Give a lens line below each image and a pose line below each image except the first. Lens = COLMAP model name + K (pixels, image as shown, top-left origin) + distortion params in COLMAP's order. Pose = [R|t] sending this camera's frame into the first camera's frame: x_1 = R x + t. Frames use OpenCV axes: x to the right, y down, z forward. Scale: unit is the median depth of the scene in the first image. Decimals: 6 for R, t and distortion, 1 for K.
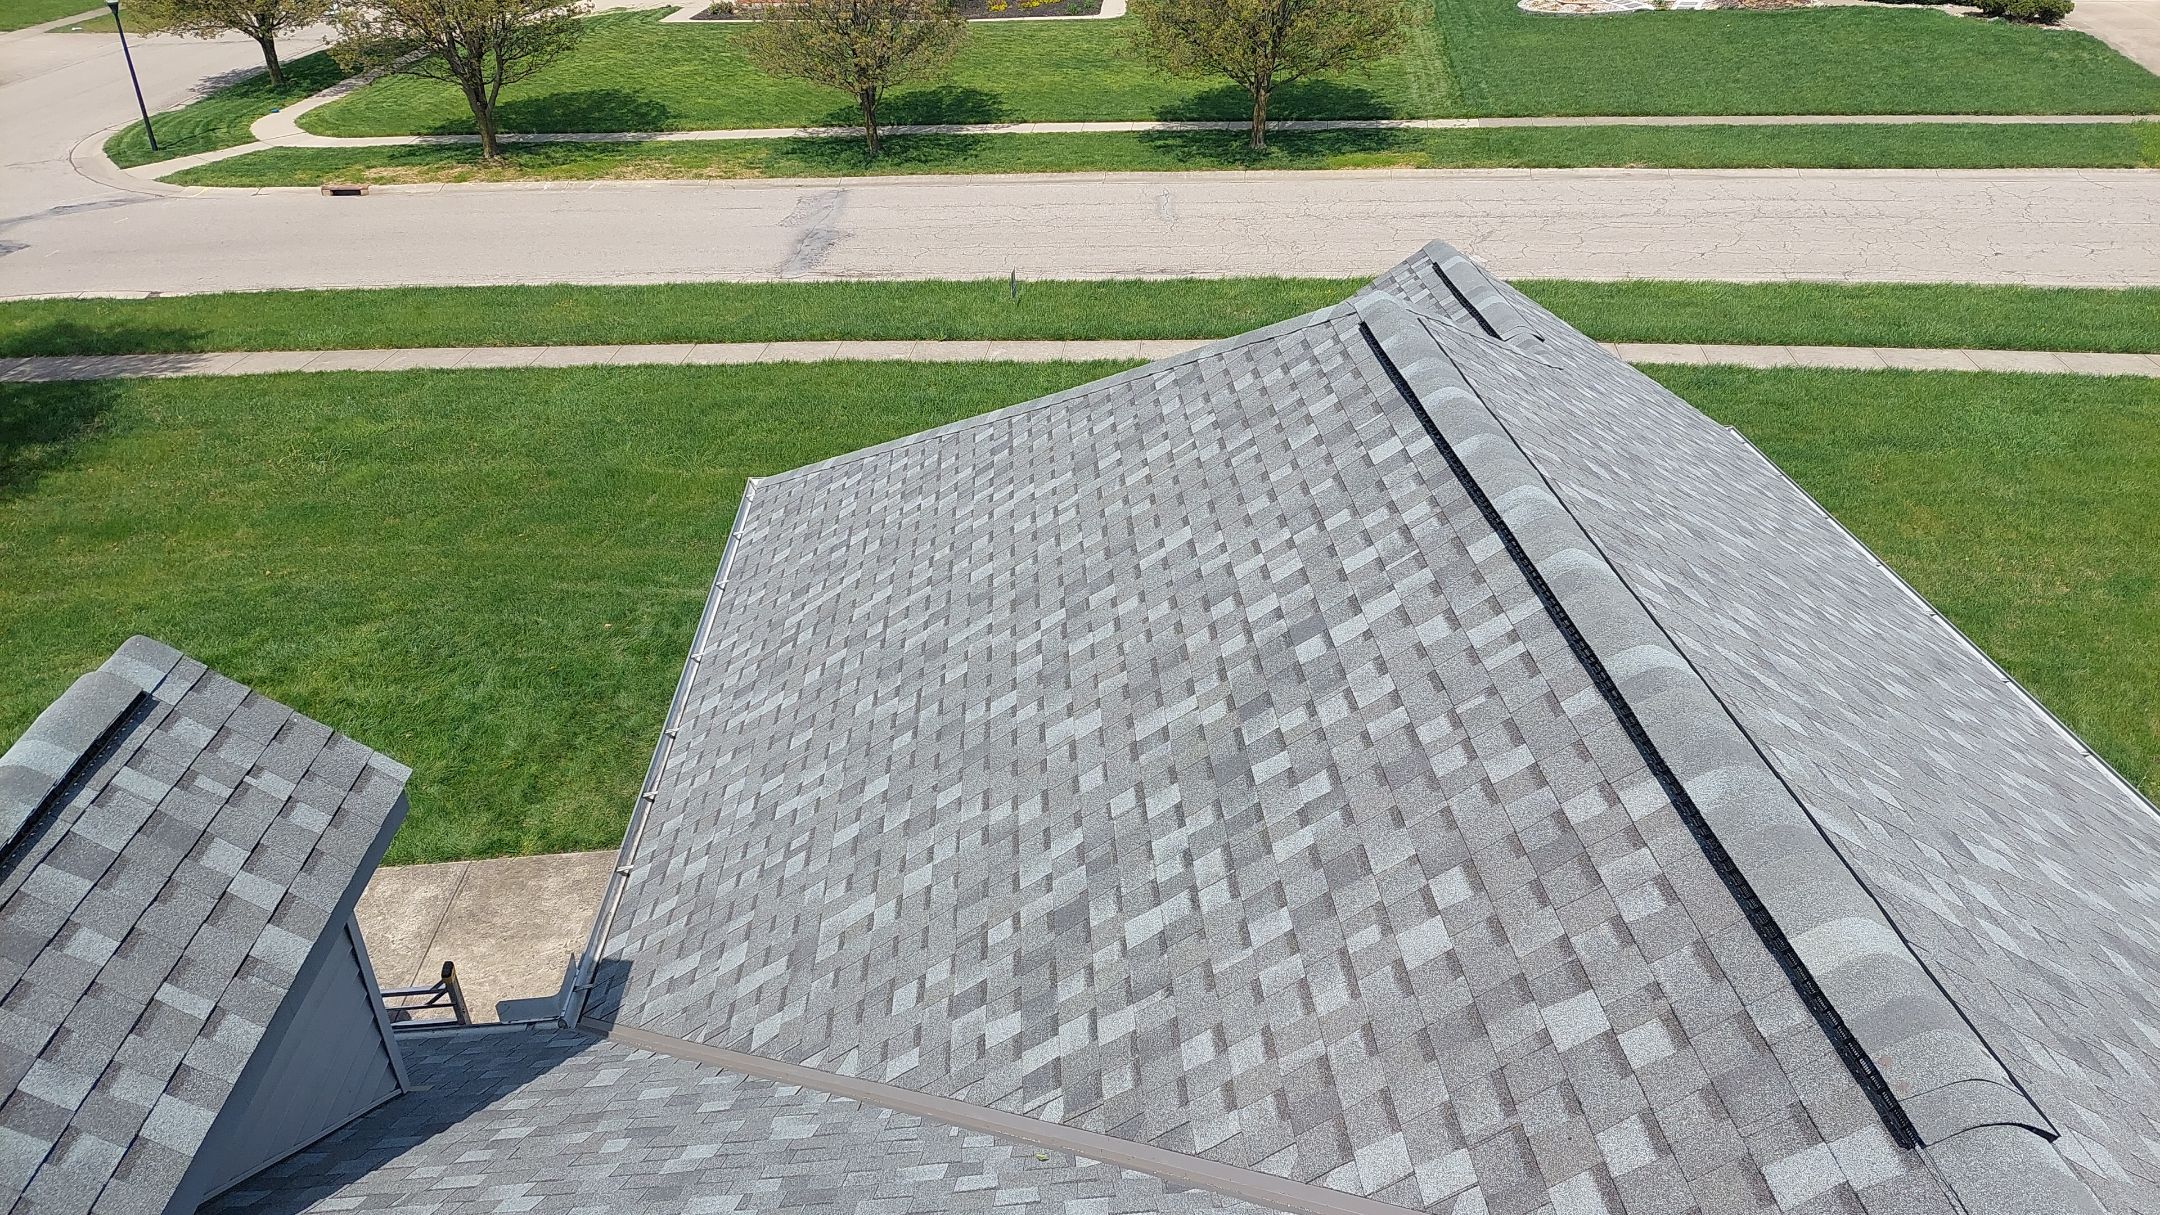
lens RADIAL K [[1545.1, 0, 1107.8], [0, 1545.1, 587.8], [0, 0, 1]] dist [0.087131, -0.095817]
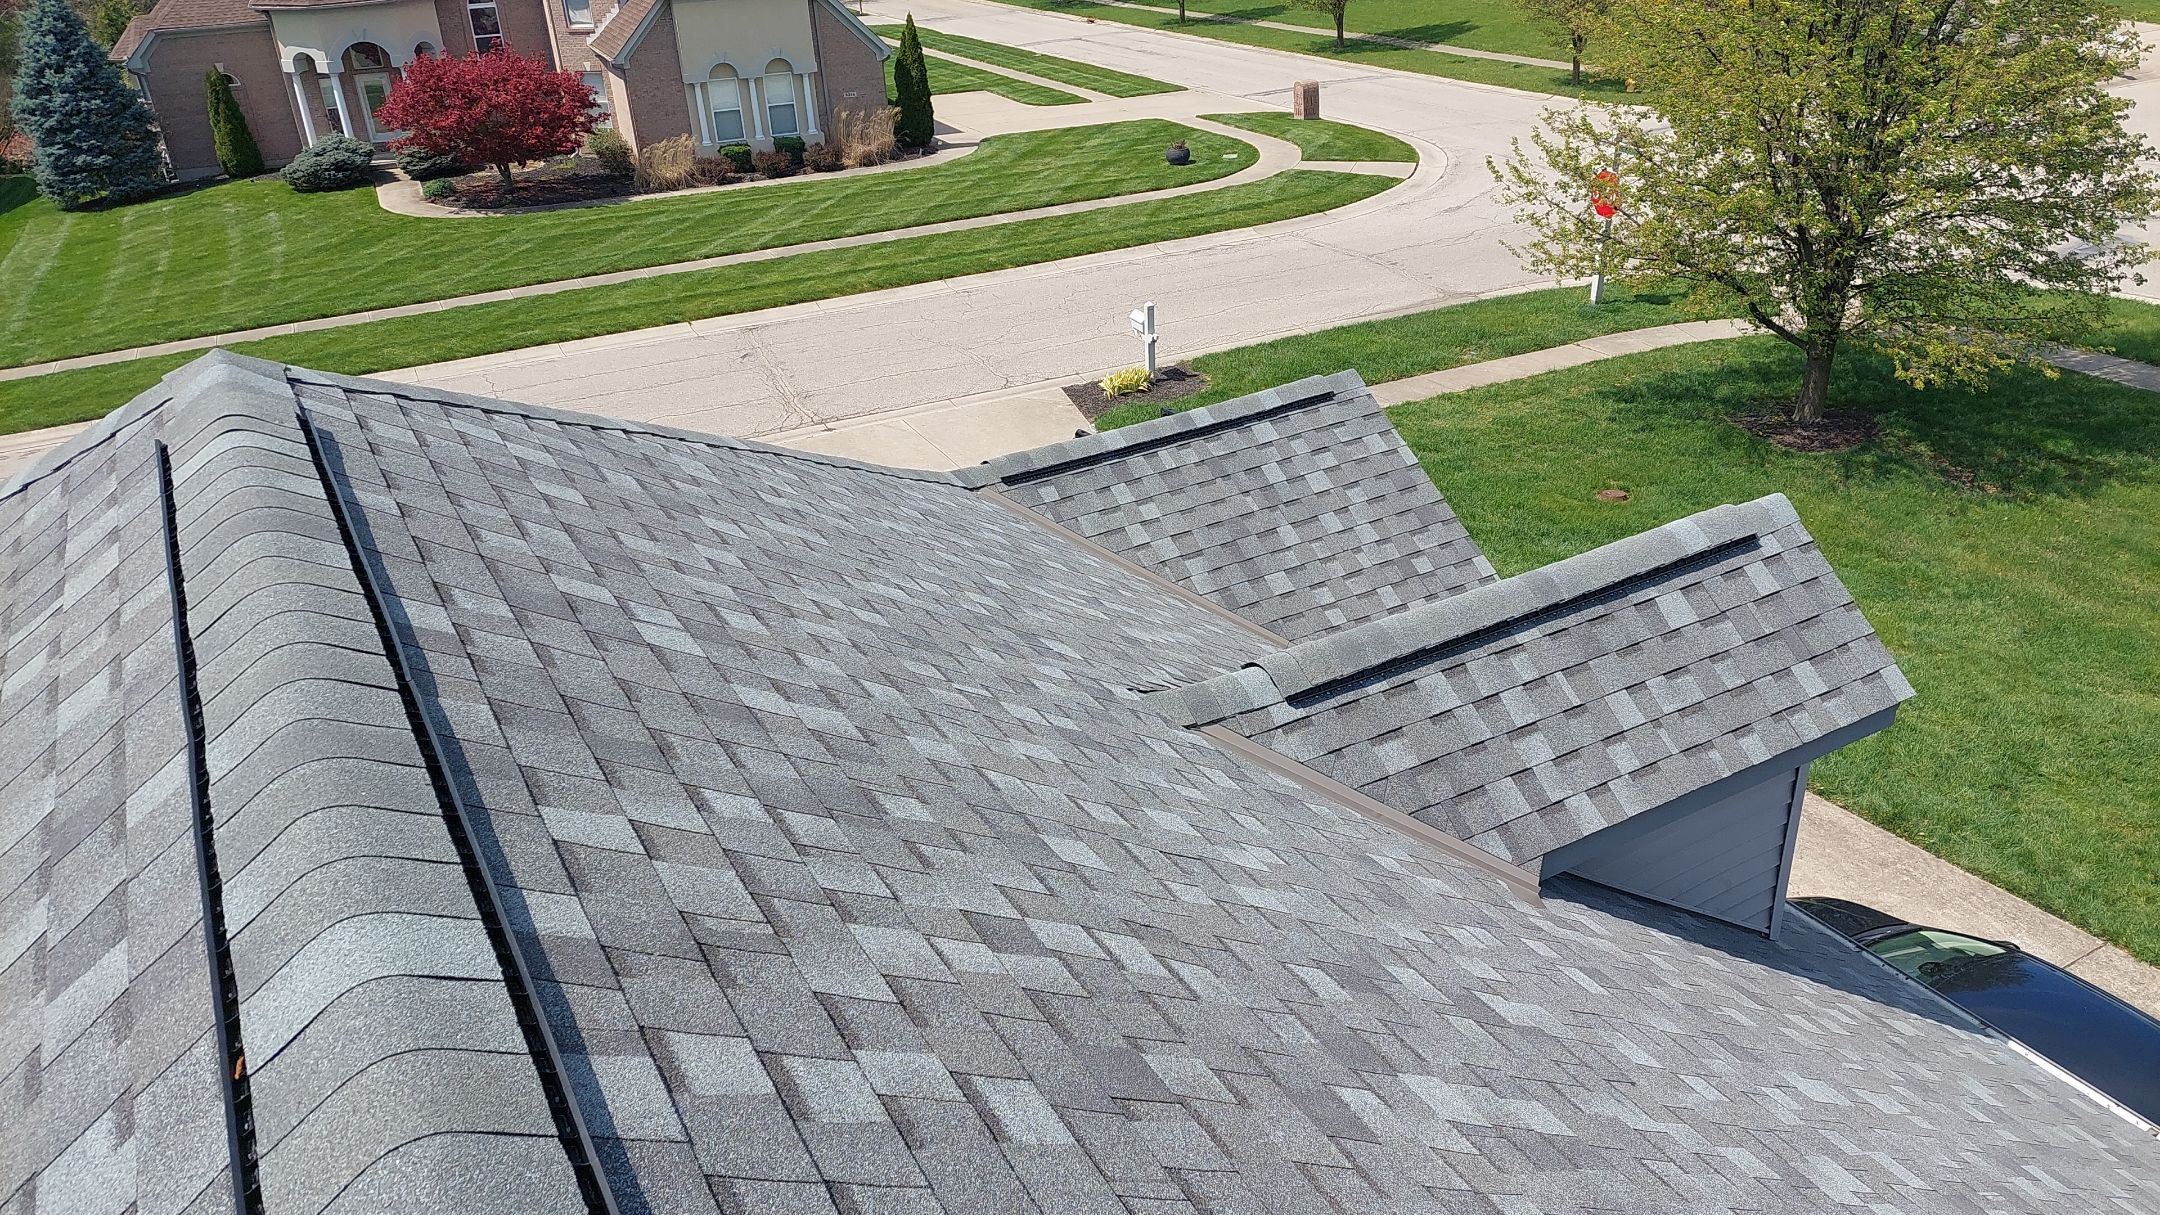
lens RADIAL K [[1545.1, 0, 1102.9], [0, 1545.1, 594.0], [0, 0, 1]] dist [0.087131, -0.095817]
pose [[0.443312, 0.397348, -0.803486, -0.242832], [-0.391394, 0.892221, 0.225284, 0.029397], [0.806402, 0.214609, 0.551052, -0.064466]]
